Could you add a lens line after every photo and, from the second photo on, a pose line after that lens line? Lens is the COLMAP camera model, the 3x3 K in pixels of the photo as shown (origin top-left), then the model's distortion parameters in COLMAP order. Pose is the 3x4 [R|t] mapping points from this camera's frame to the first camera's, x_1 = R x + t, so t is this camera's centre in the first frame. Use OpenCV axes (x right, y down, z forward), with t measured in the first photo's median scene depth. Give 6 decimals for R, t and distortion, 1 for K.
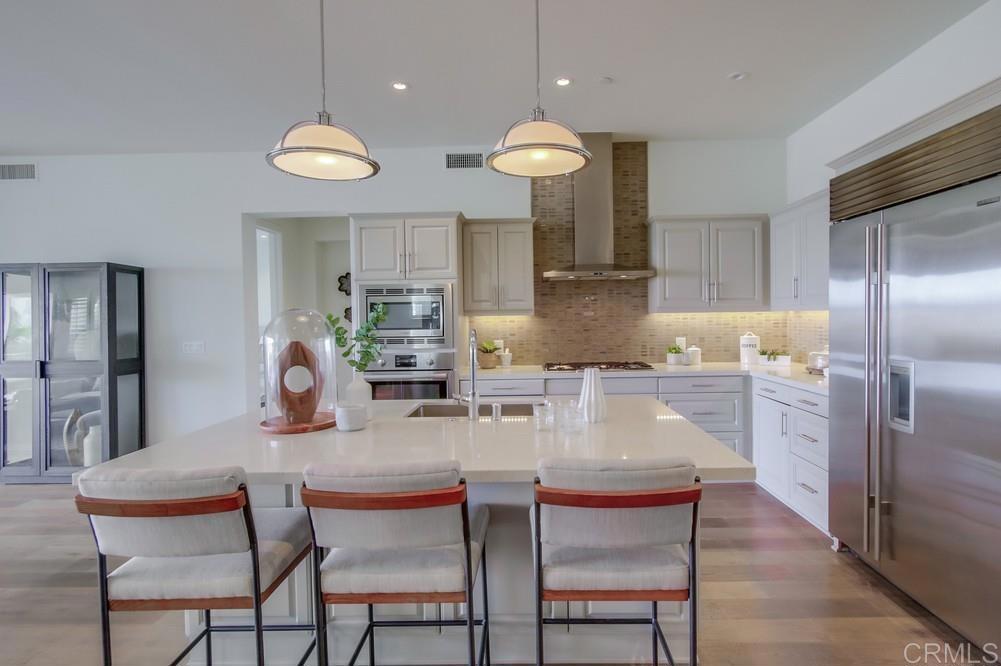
lens RADIAL K [[472.6, 0, 520.6], [0, 472.6, 325.3], [0, 0, 1]] dist [-0.004233, 0.000875]
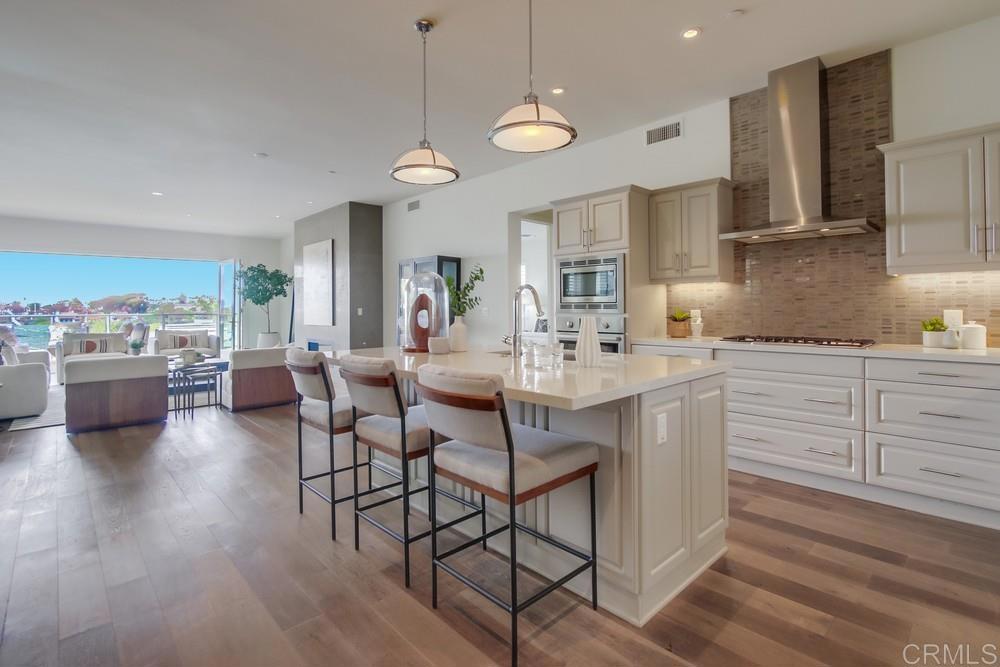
lens RADIAL K [[472.1, 0, 519.1], [0, 472.1, 299.3], [0, 0, 1]] dist [-0.004233, 0.000875]
pose [[0.718766, -0.001438, -0.695250, 0.374028], [-0.016325, 0.999687, -0.018944, 0.035583], [0.695060, 0.024966, 0.718518, 0.060539]]
